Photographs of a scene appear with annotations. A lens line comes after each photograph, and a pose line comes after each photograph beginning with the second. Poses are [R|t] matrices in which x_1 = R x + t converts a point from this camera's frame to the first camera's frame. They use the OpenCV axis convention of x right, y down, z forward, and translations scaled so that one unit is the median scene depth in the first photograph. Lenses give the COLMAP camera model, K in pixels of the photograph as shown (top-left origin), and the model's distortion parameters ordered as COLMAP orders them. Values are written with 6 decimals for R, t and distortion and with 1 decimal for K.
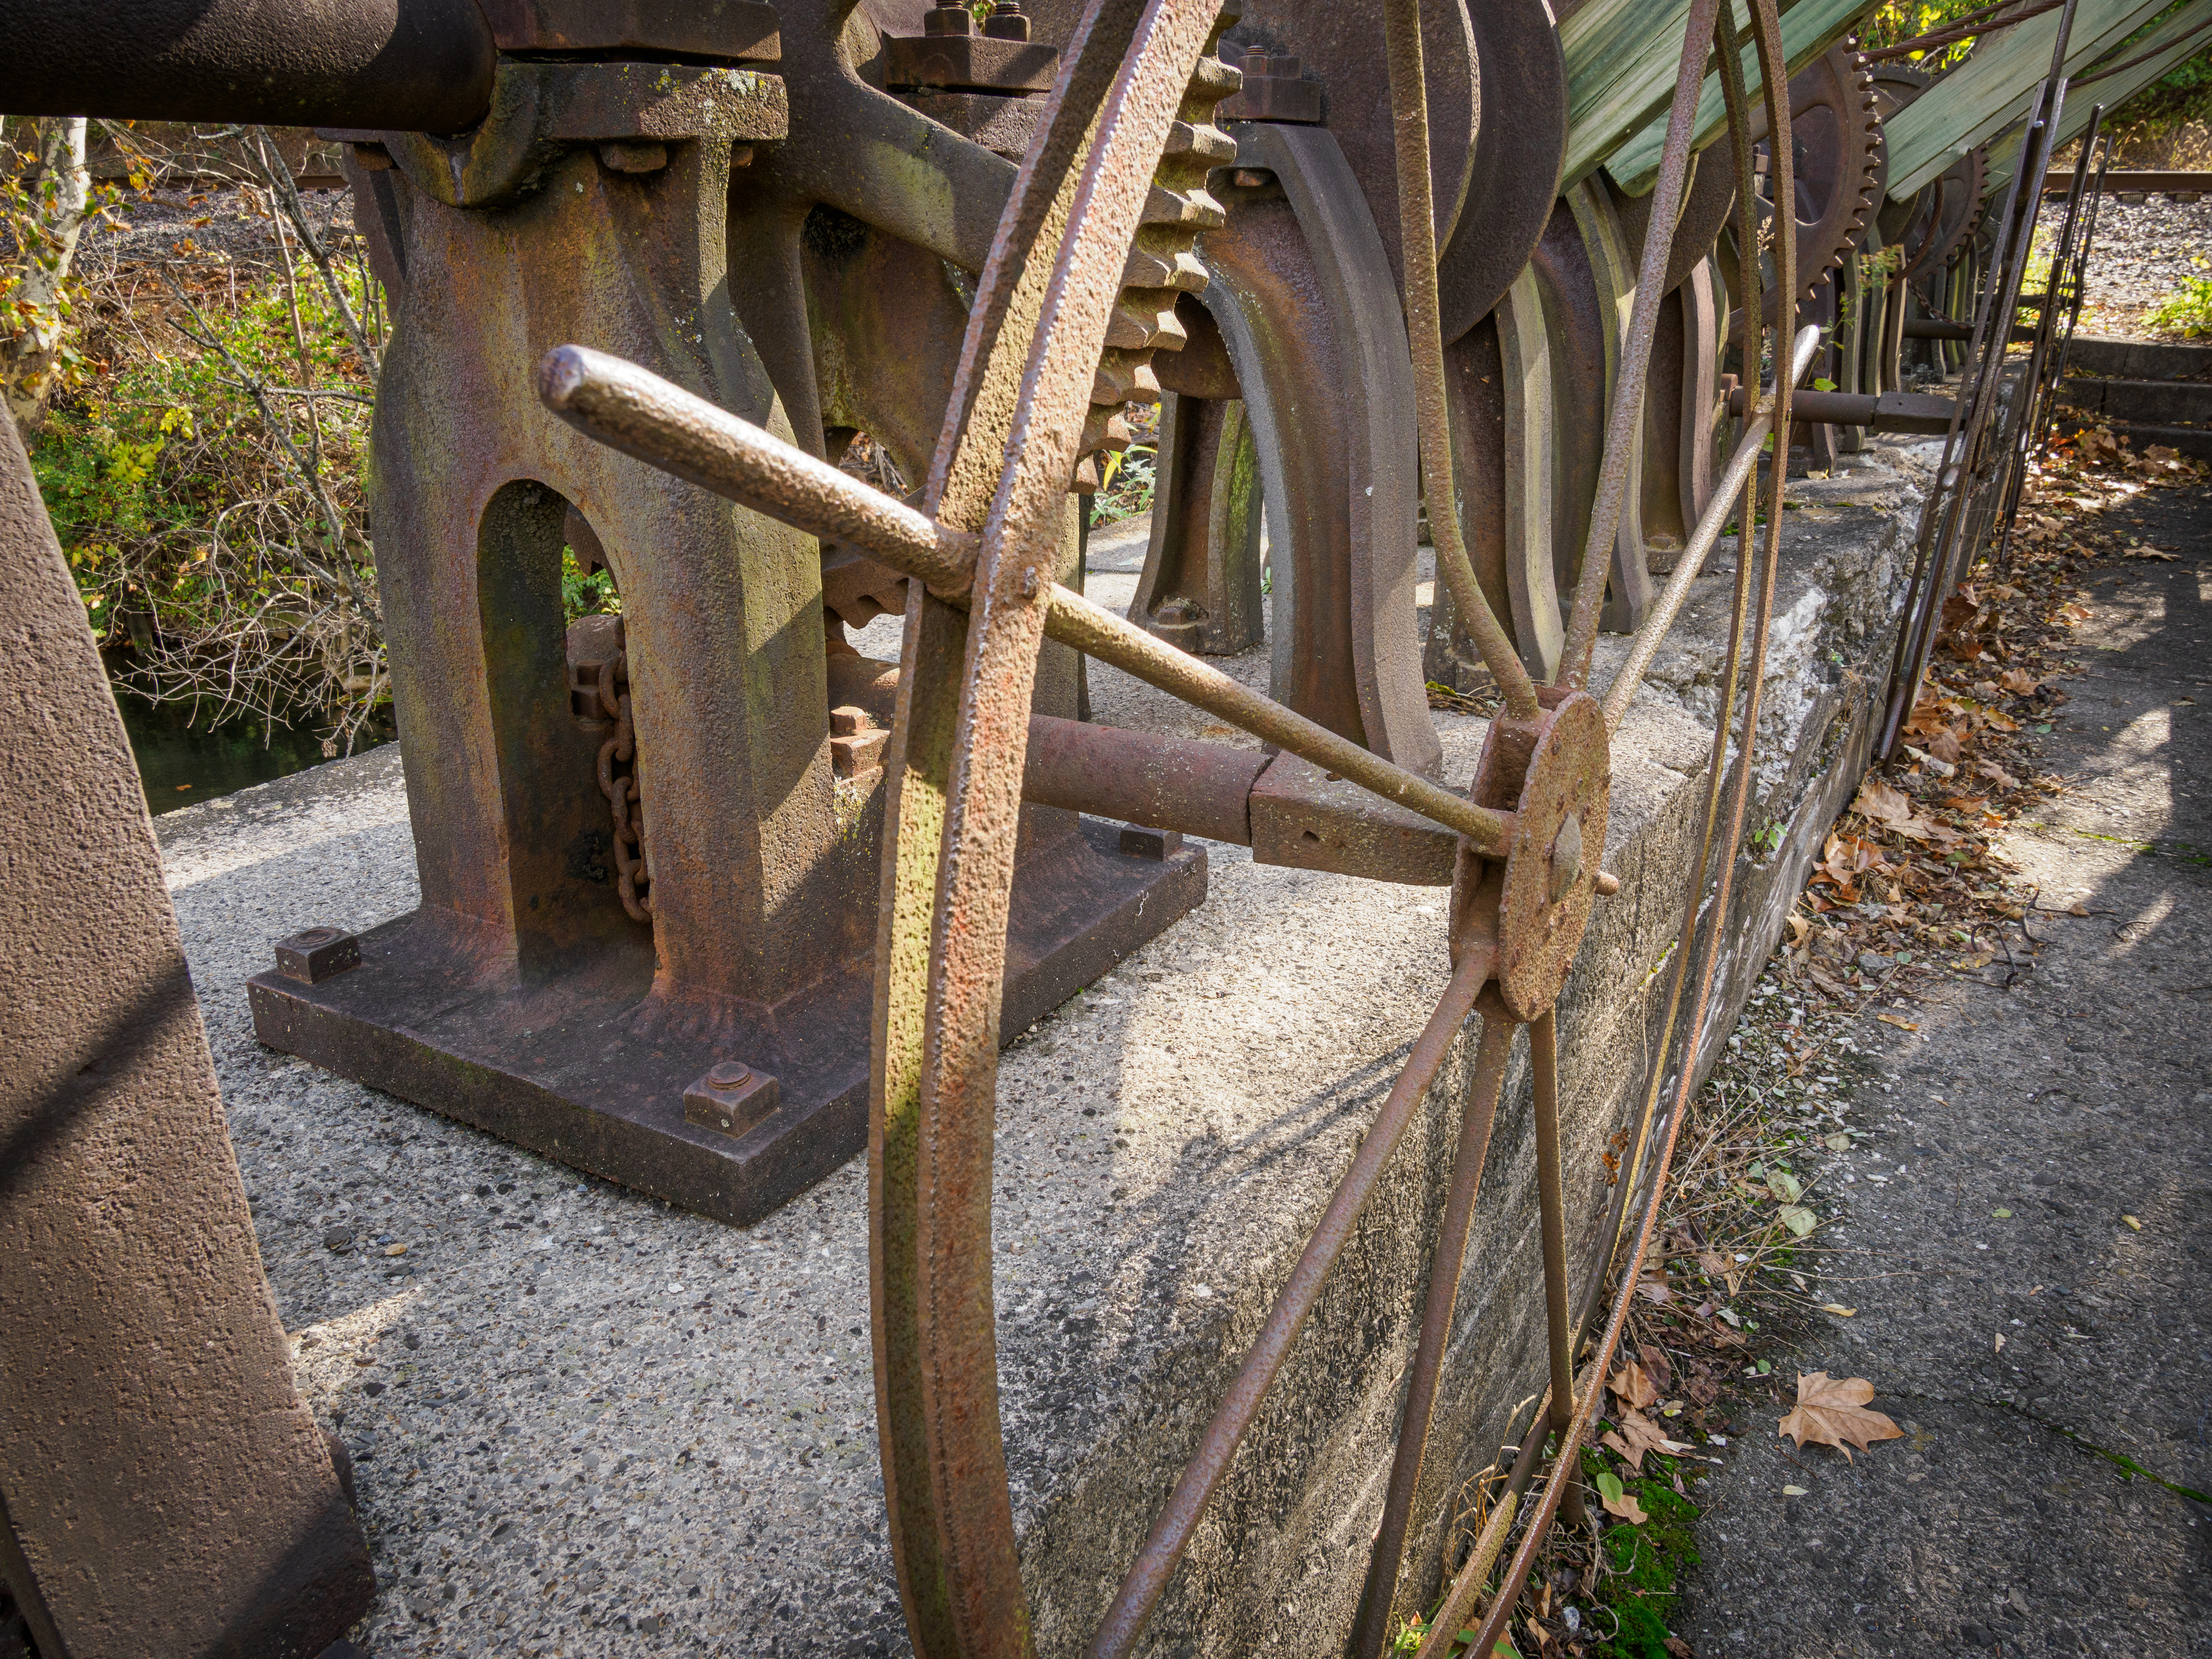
lens RADIAL K [[1671.2, 0, 1104.4], [0, 1671.2, 834.7], [0, 0, 1]] dist [-0.037333, 0.014991]
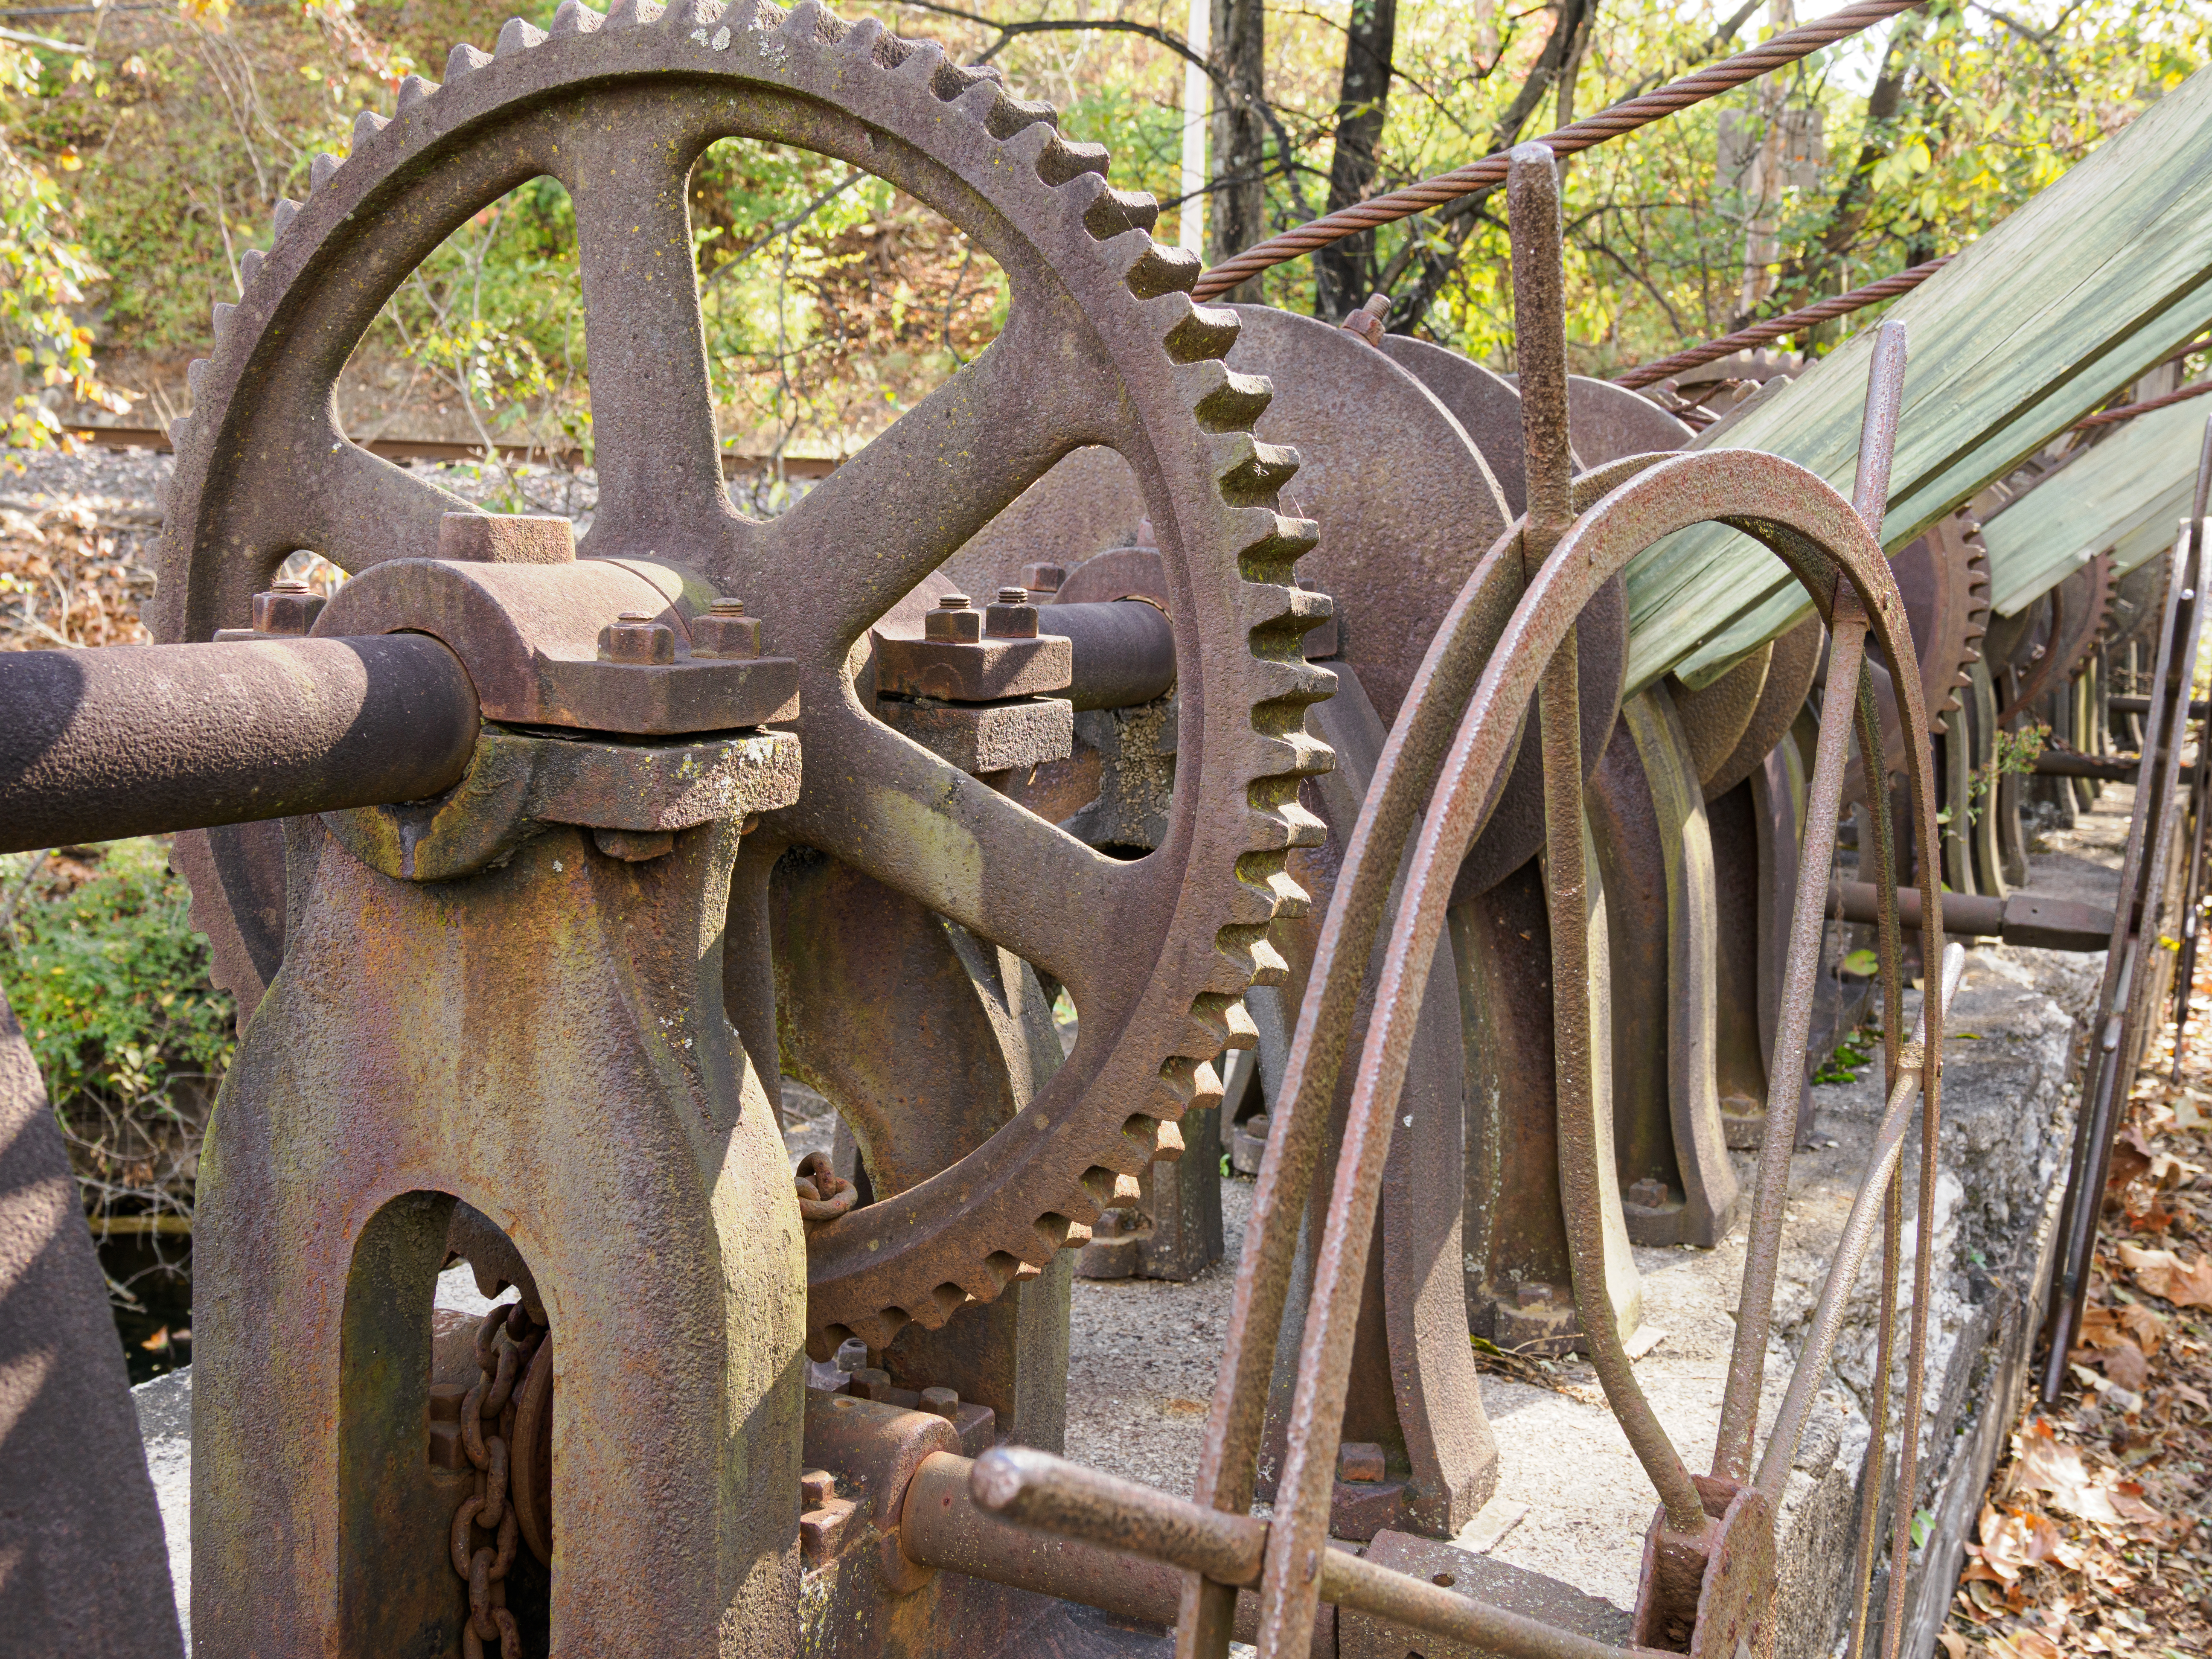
lens RADIAL K [[2532.6, 0, 1101.4], [0, 2532.6, 829.4], [0, 0, 1]] dist [-0.000135, 0.000000]
pose [[0.995168, 0.026522, 0.094534, -0.129617], [-0.004807, 0.974831, -0.222893, -0.098330], [-0.098066, 0.221362, 0.970248, -0.211493]]
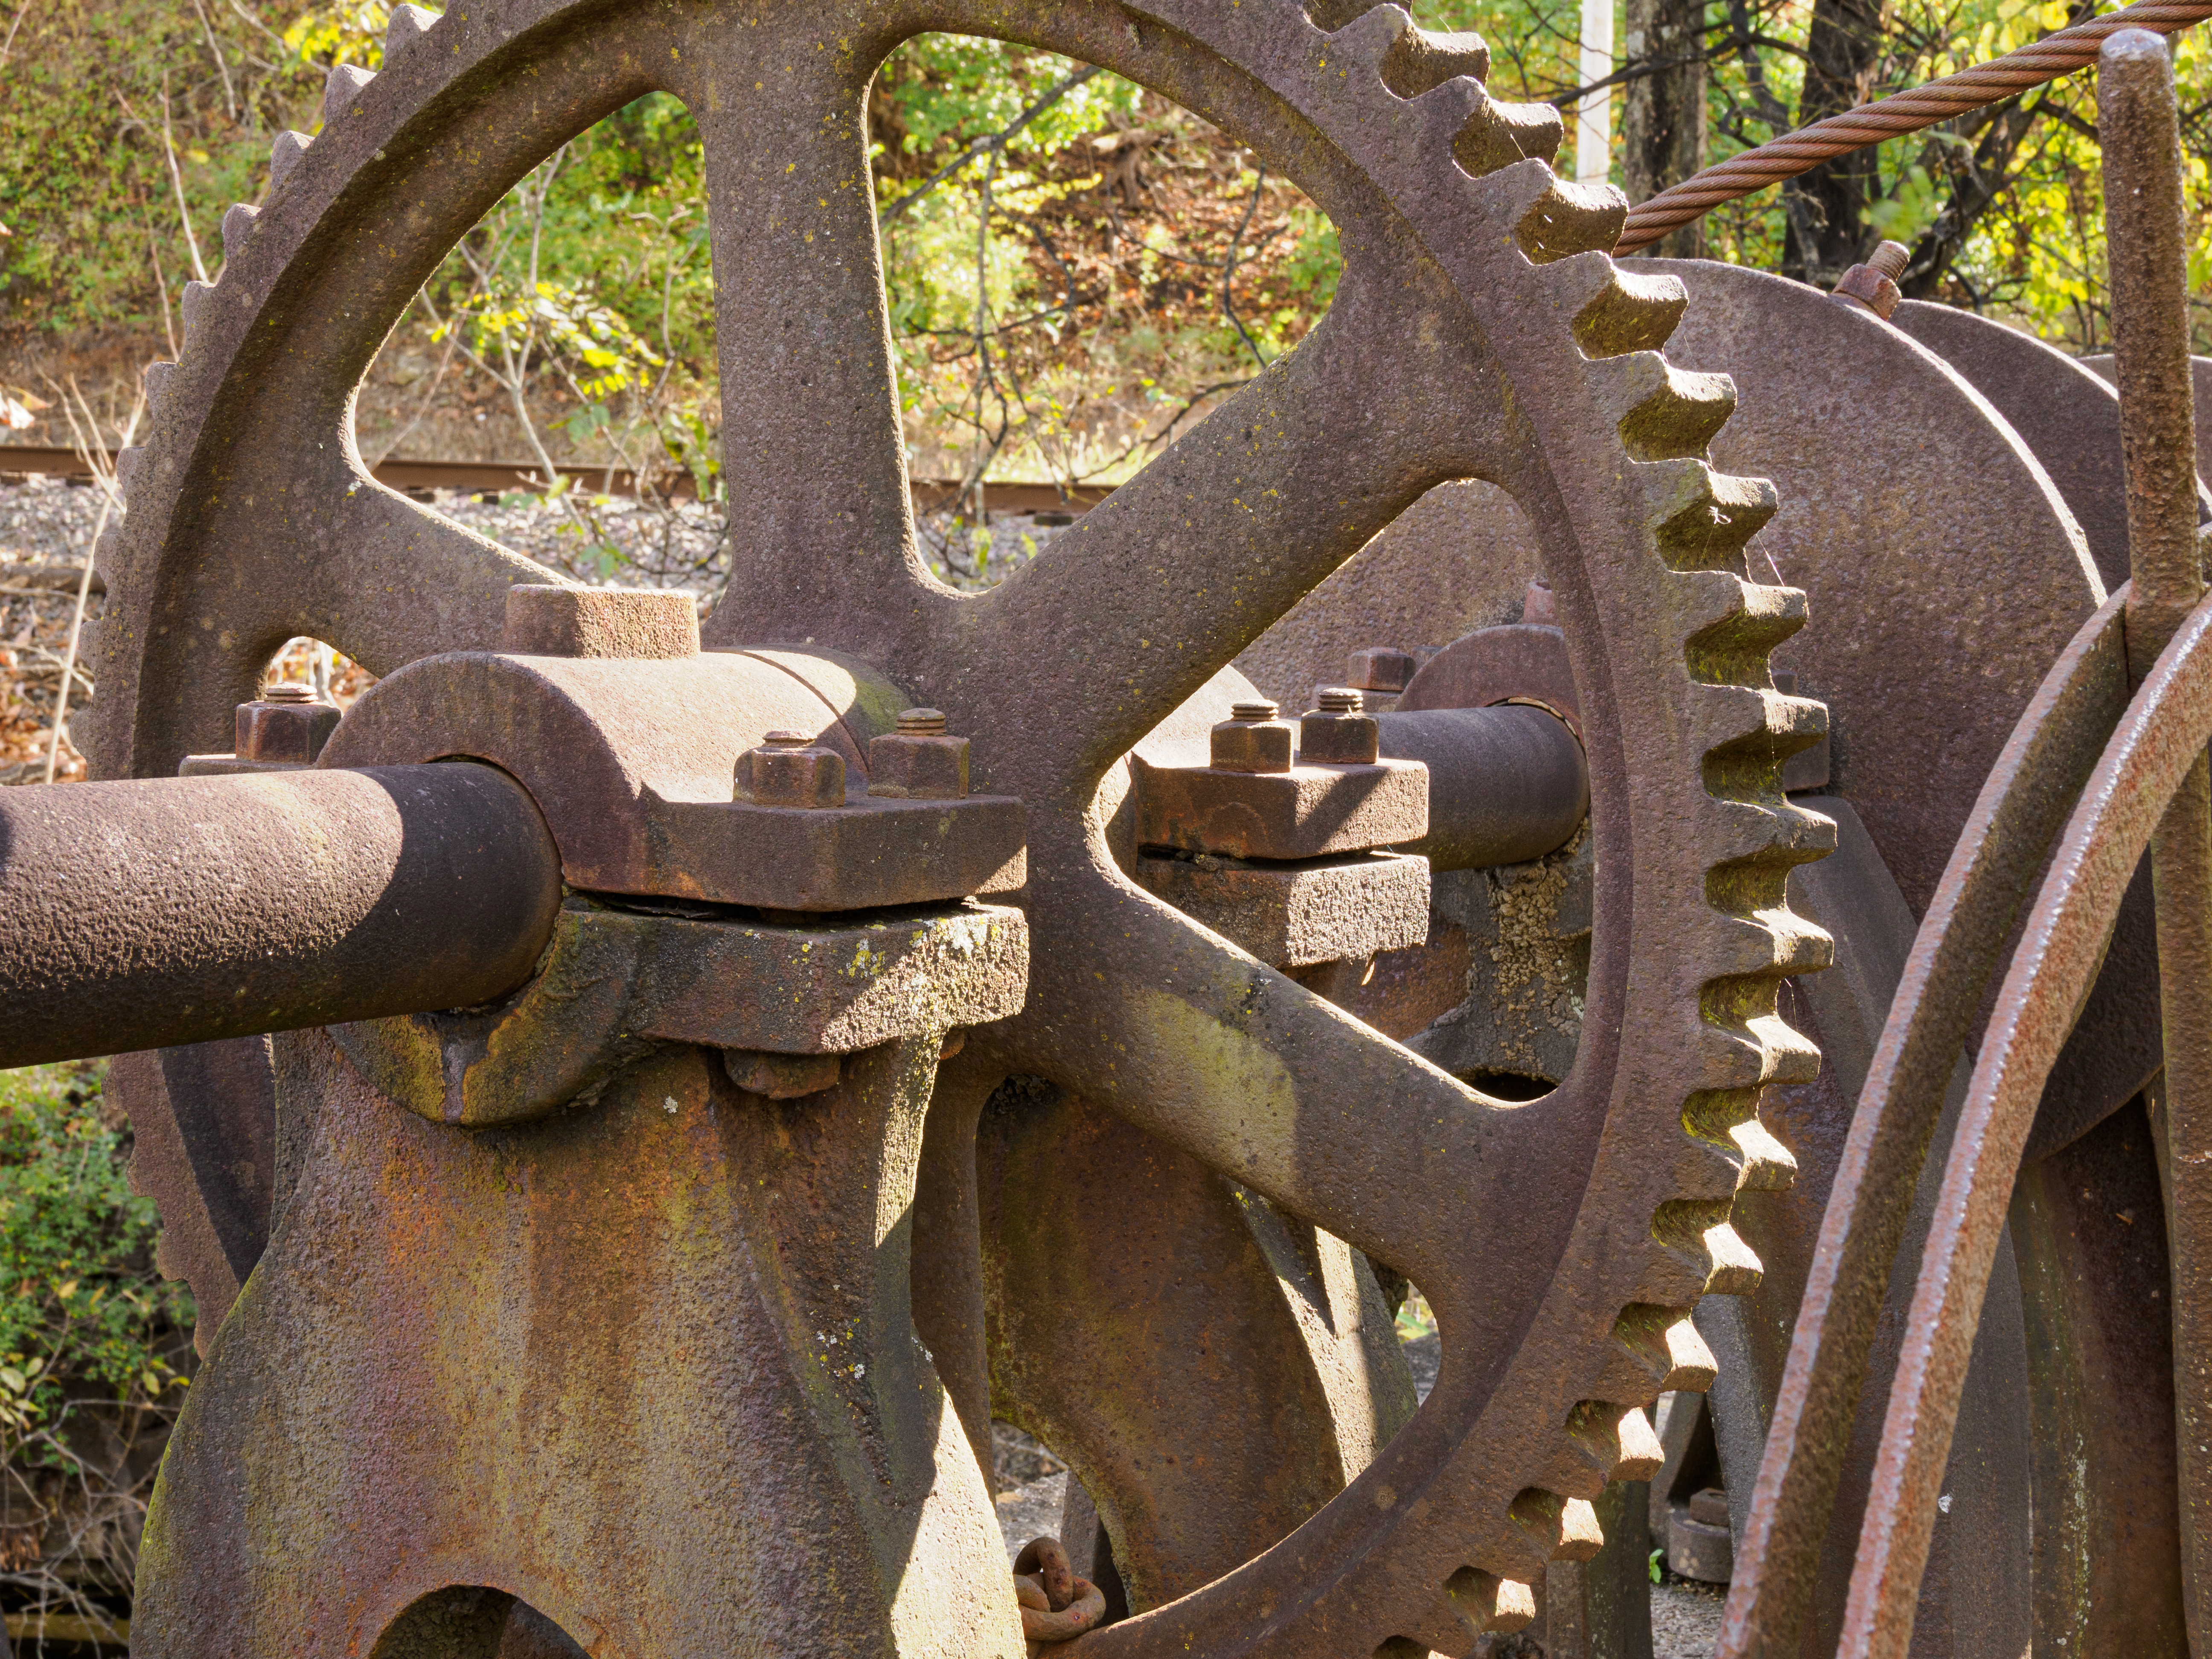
lens RADIAL K [[3848.0, 0, 1113.0], [0, 3848.0, 821.7], [0, 0, 1]] dist [0.018763, 0.000000]
pose [[0.999461, 0.032540, 0.004361, -0.137254], [-0.030068, 0.960563, -0.276431, -0.098154], [-0.013184, 0.276151, 0.961024, -0.226942]]
